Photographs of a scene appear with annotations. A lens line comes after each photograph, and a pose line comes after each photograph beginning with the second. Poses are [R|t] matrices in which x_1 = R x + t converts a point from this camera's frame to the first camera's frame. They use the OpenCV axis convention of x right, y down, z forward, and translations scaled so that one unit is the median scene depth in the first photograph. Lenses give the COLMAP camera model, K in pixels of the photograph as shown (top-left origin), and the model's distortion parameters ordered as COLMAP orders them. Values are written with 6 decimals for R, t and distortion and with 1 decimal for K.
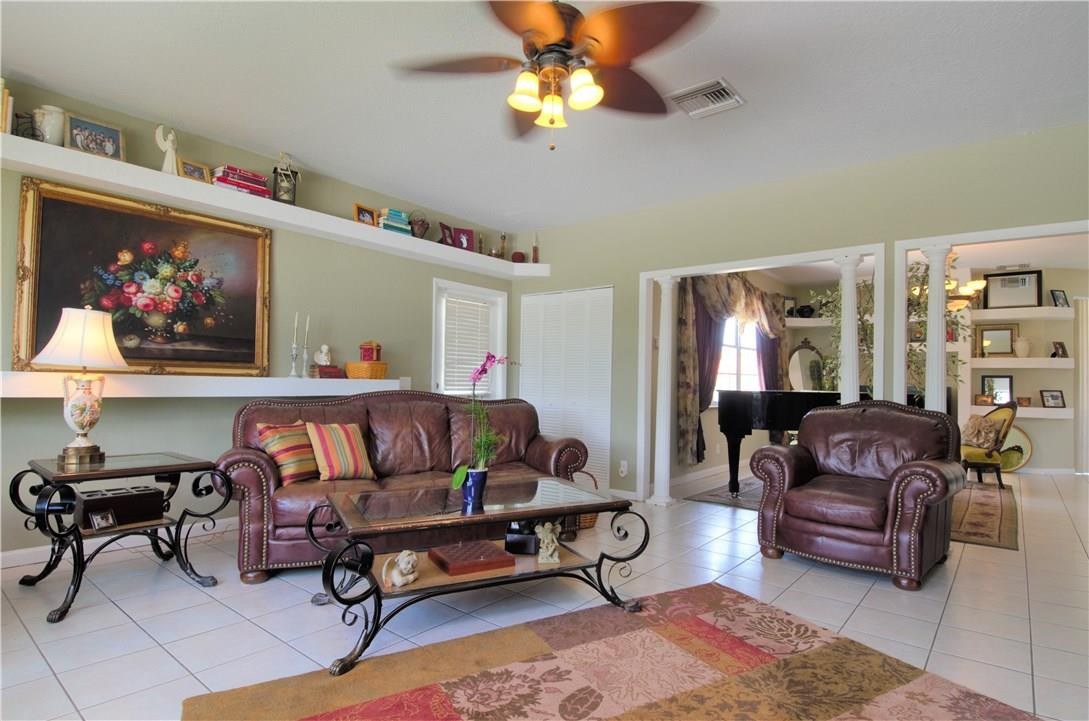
lens RADIAL K [[564.7, 0, 552.2], [0, 564.7, 365.8], [0, 0, 1]] dist [0.014530, -0.016977]
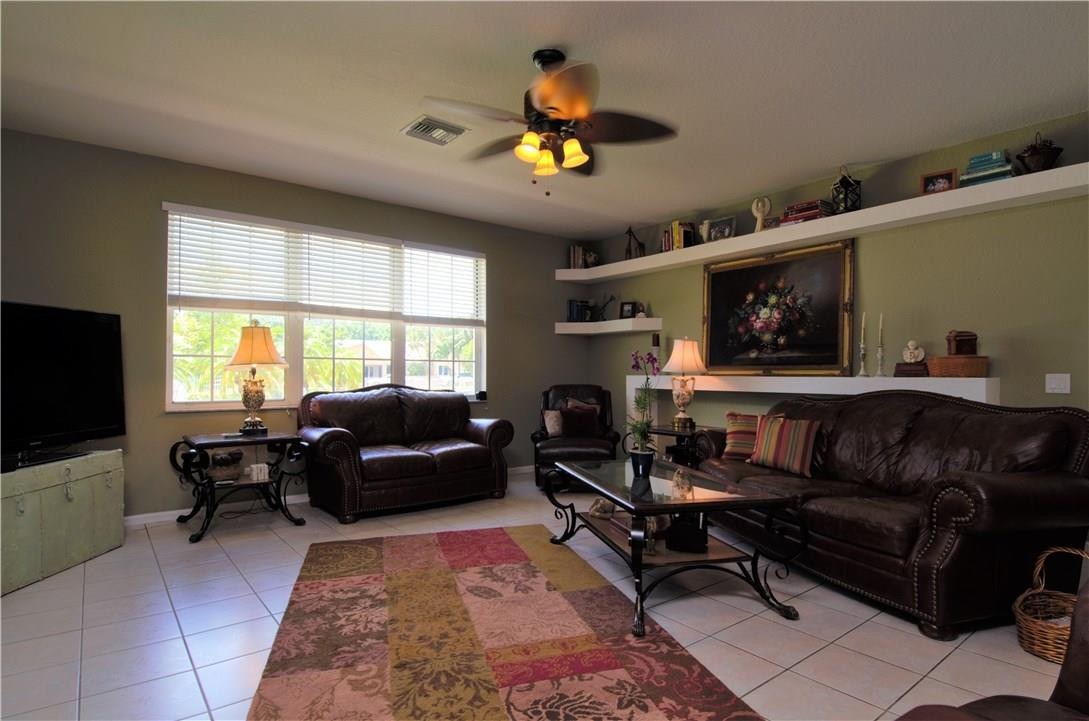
lens RADIAL K [[564.7, 0, 560.6], [0, 564.7, 369.9], [0, 0, 1]] dist [0.014530, -0.016977]
pose [[-0.204092, -0.030231, -0.978485, 0.781672], [0.021066, 0.999156, -0.035263, 0.039283], [0.978725, -0.027810, -0.203283, 0.804194]]
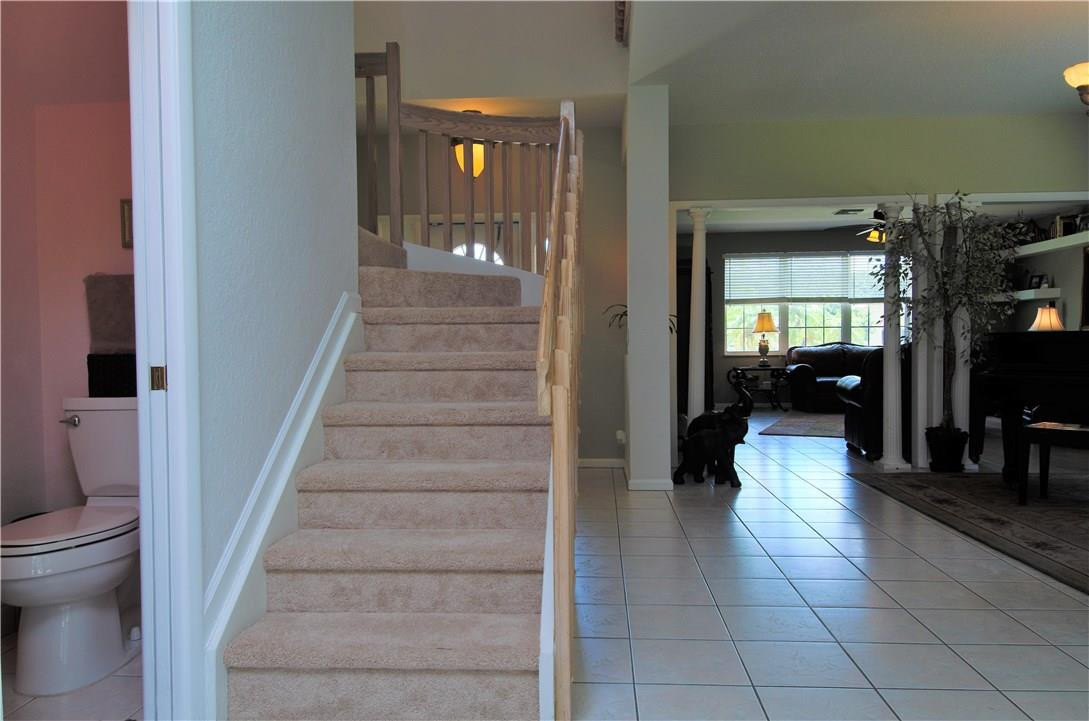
lens RADIAL K [[778.8, 0, 543.3], [0, 778.8, 357.7], [0, 0, 1]] dist [0.034124, -0.019603]
pose [[-0.827327, 0.002119, -0.561716, 2.345314], [0.010934, 0.999864, -0.012333, 0.109004], [0.561614, -0.016345, -0.827238, 2.112923]]
